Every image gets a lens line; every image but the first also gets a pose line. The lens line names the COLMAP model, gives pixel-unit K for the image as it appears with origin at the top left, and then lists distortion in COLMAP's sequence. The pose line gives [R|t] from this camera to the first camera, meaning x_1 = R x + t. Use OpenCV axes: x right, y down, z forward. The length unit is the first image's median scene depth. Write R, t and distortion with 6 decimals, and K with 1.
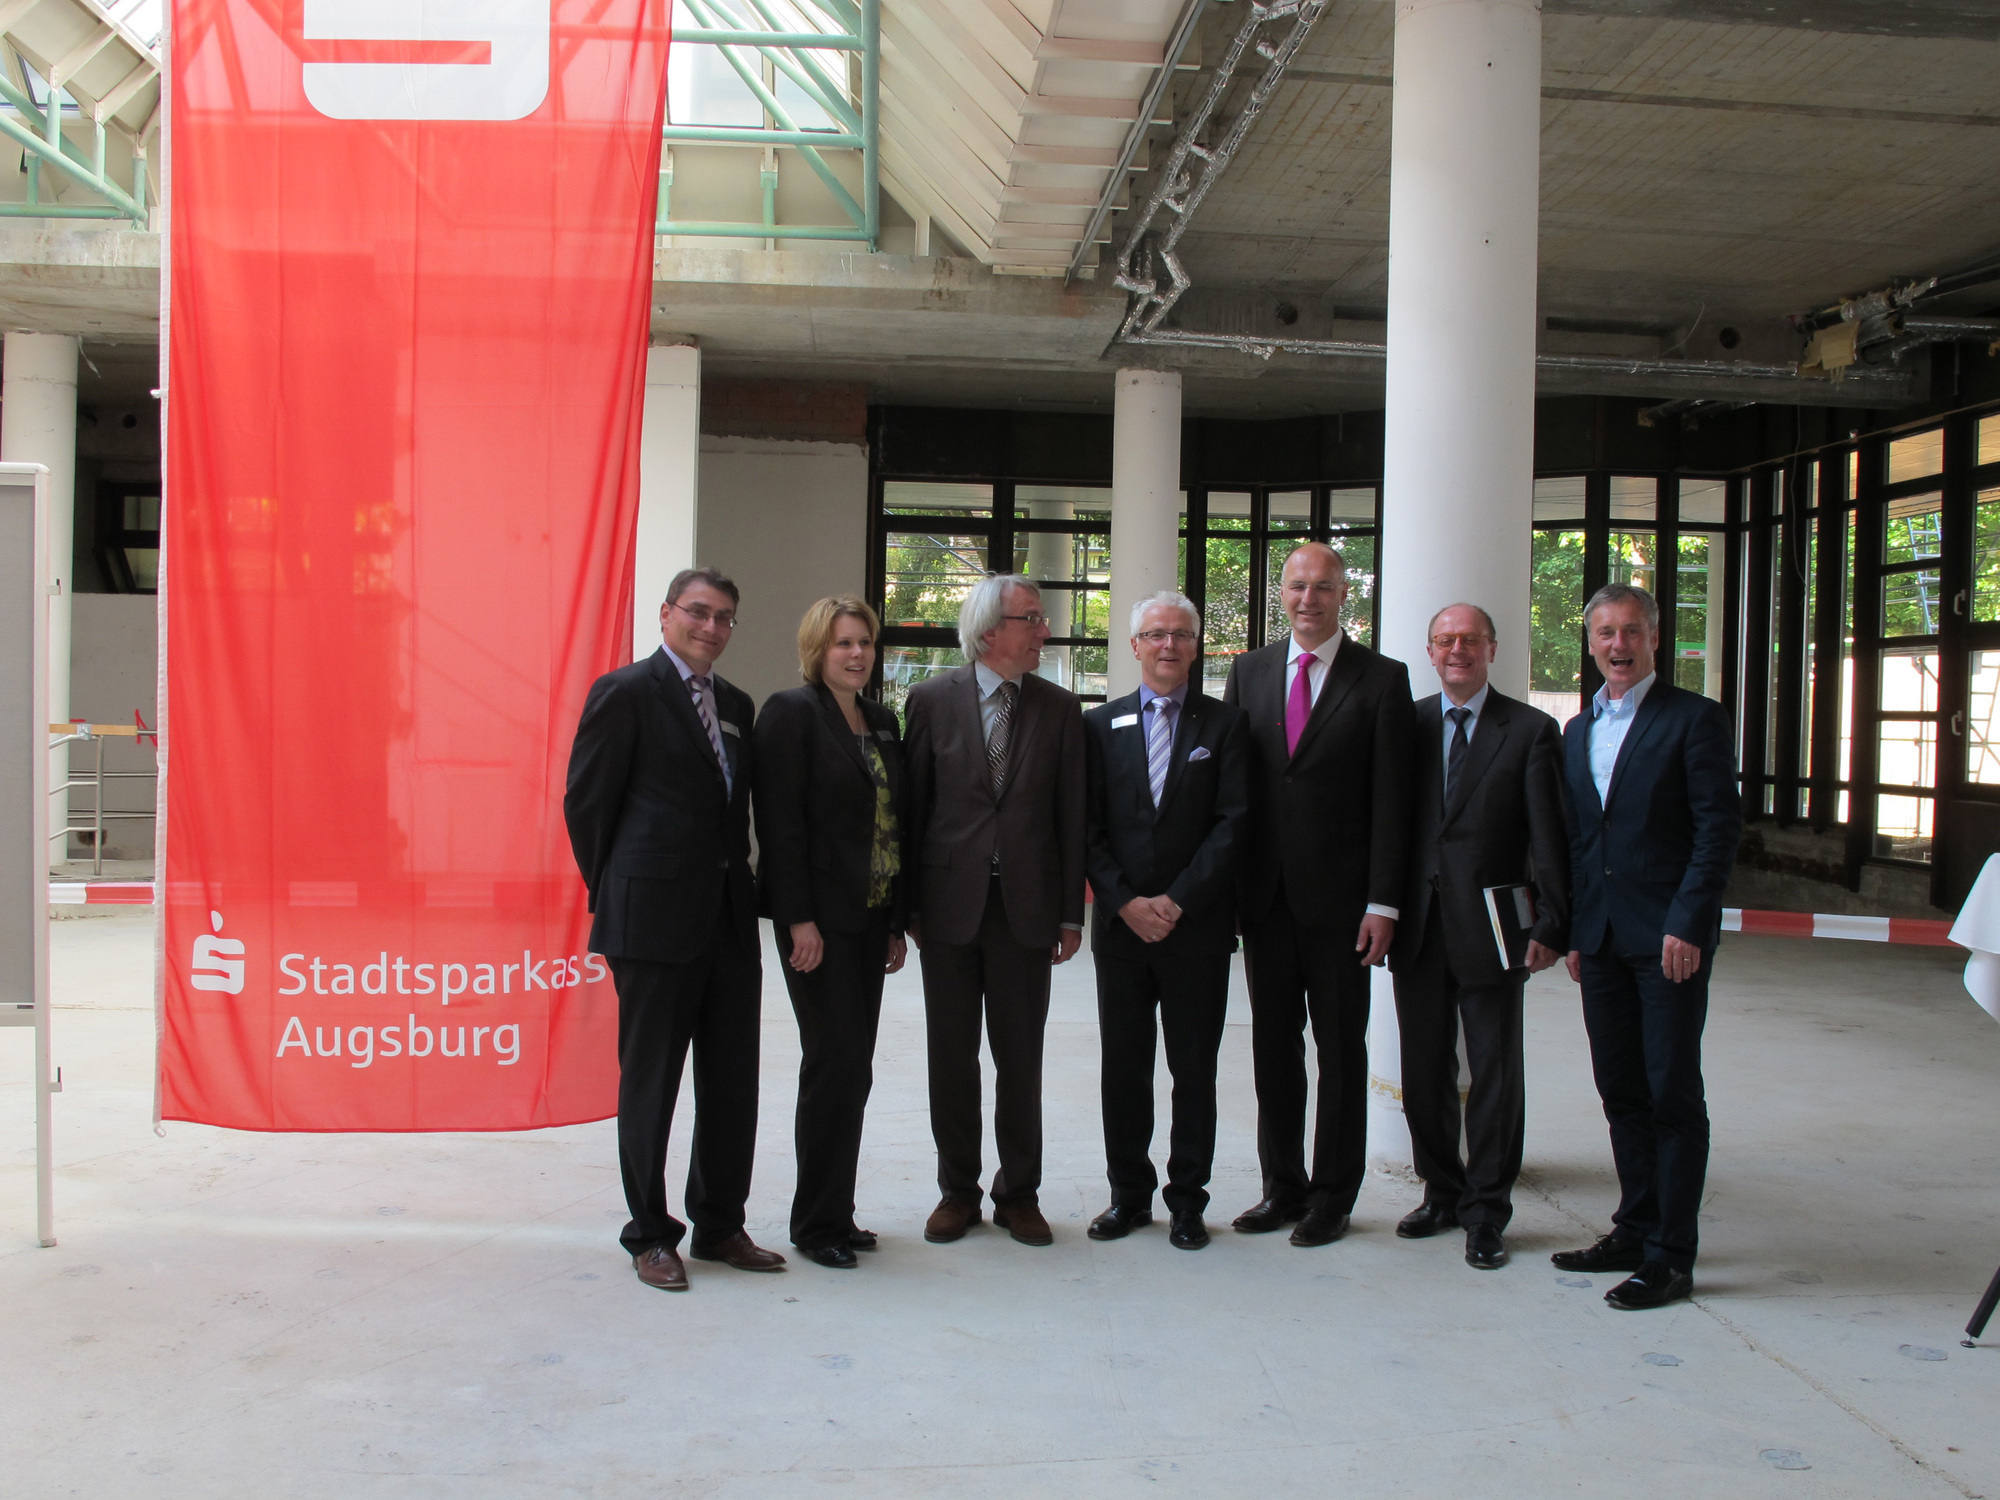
lens RADIAL K [[1986.9, 0, 1000.4], [0, 1986.9, 749.8], [0, 0, 1]] dist [-0.087349, 0.000000]
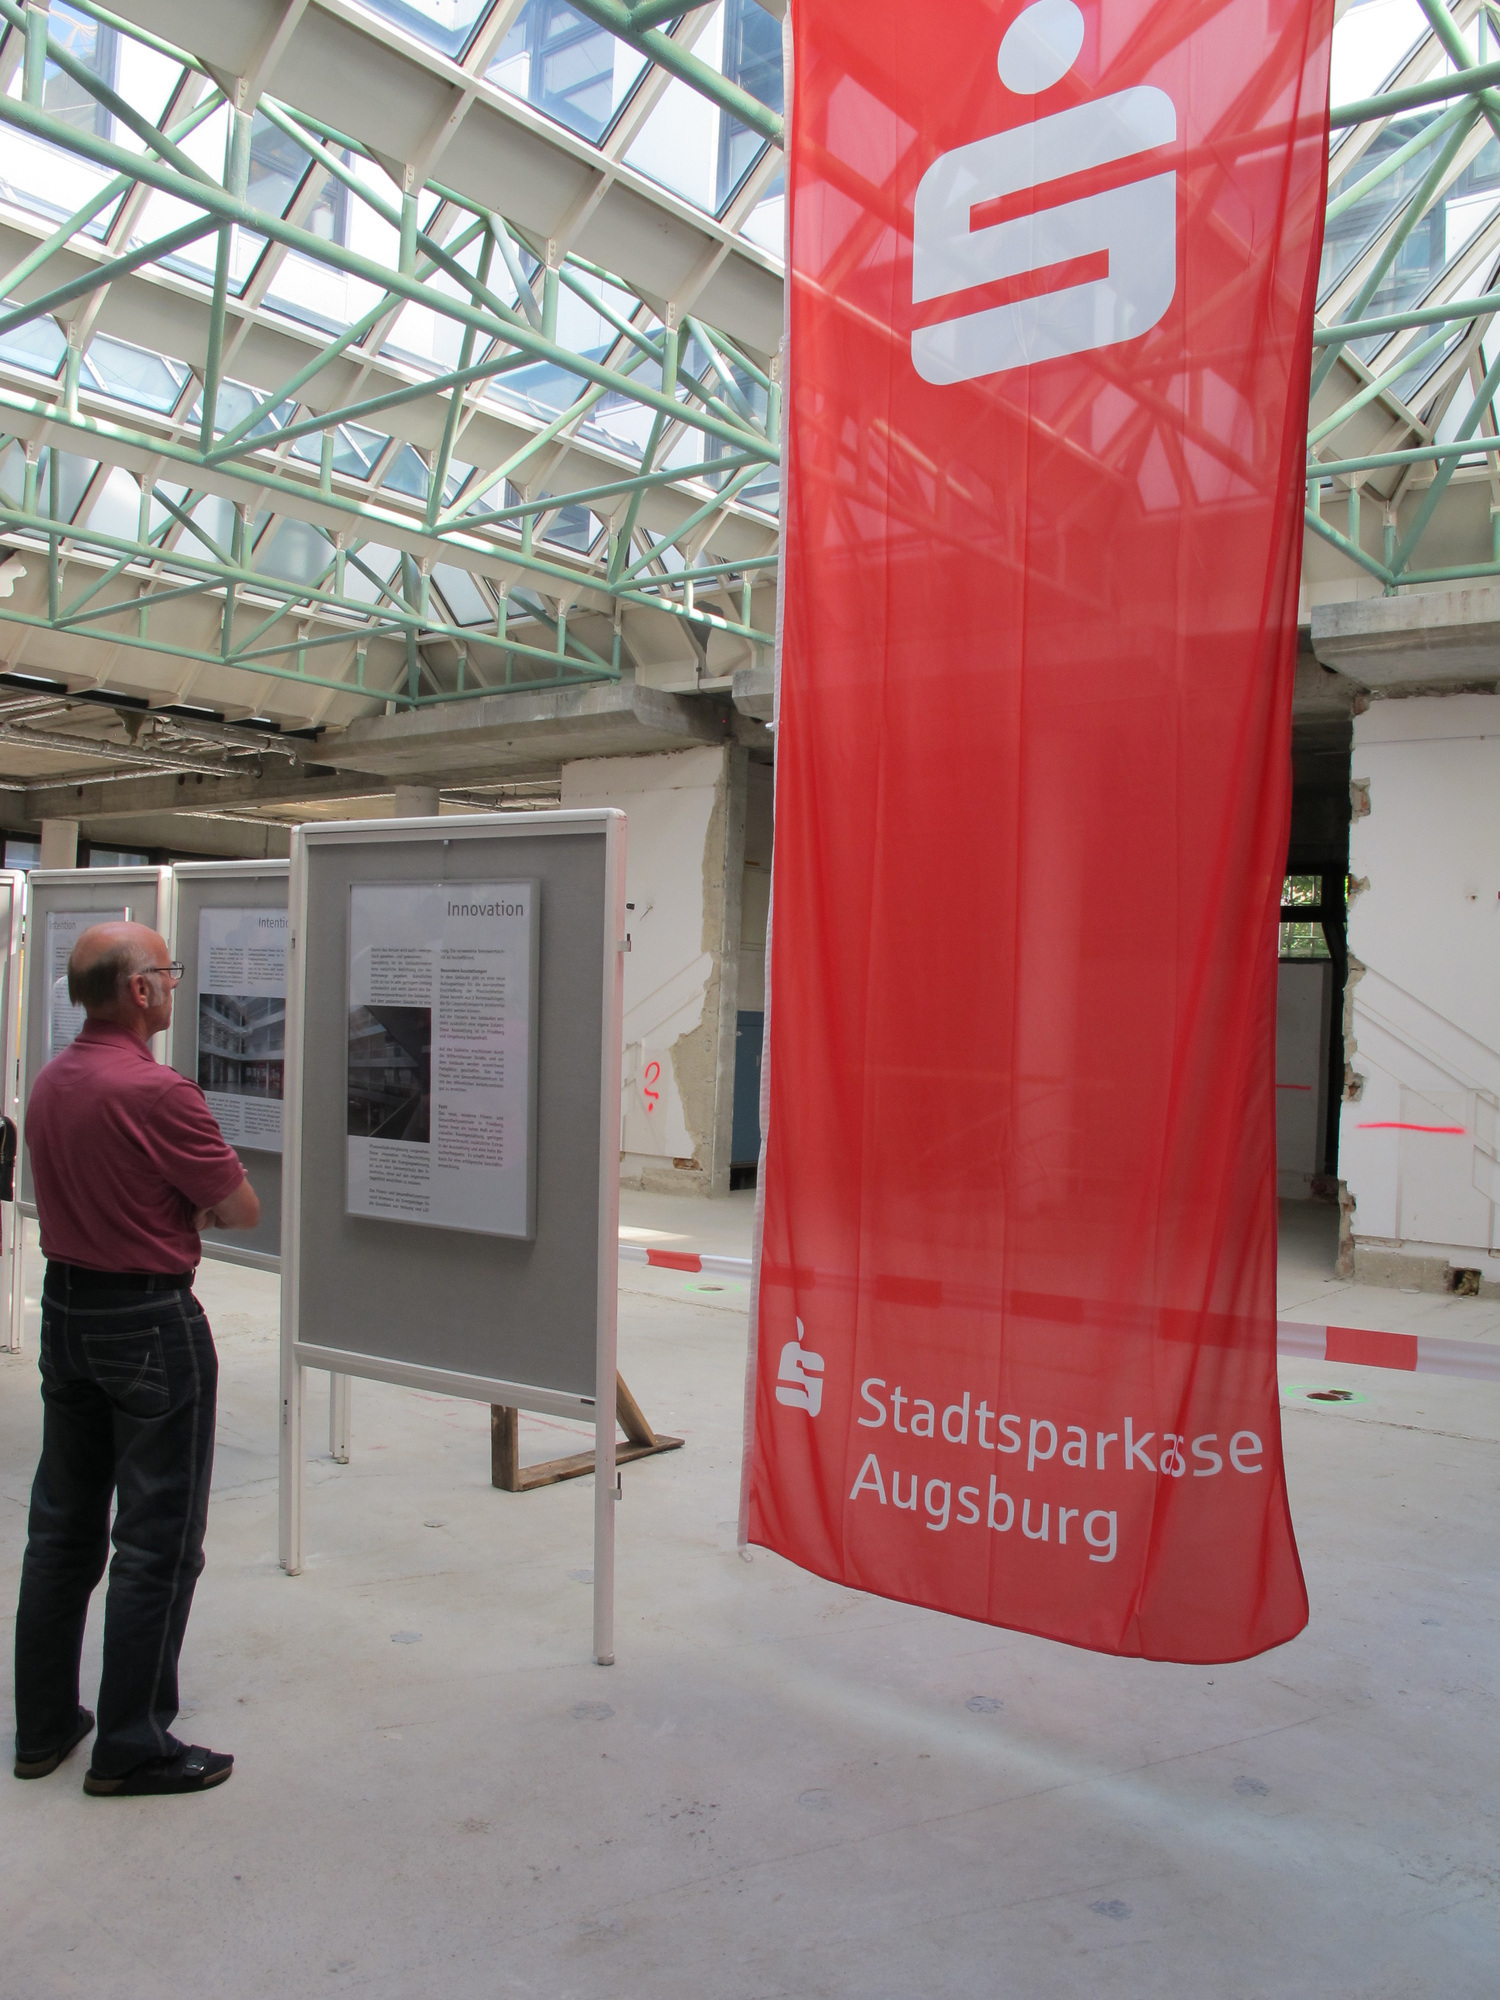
lens RADIAL K [[1672.6, 0, 757.4], [0, 1672.6, 1001.2], [0, 0, 1]] dist [-0.135591, 0.103555]
pose [[0.744740, 0.000224, -0.667355, 0.073188], [-0.037958, 0.998395, -0.042024, -0.024481], [0.666275, 0.056628, 0.743553, 0.433006]]
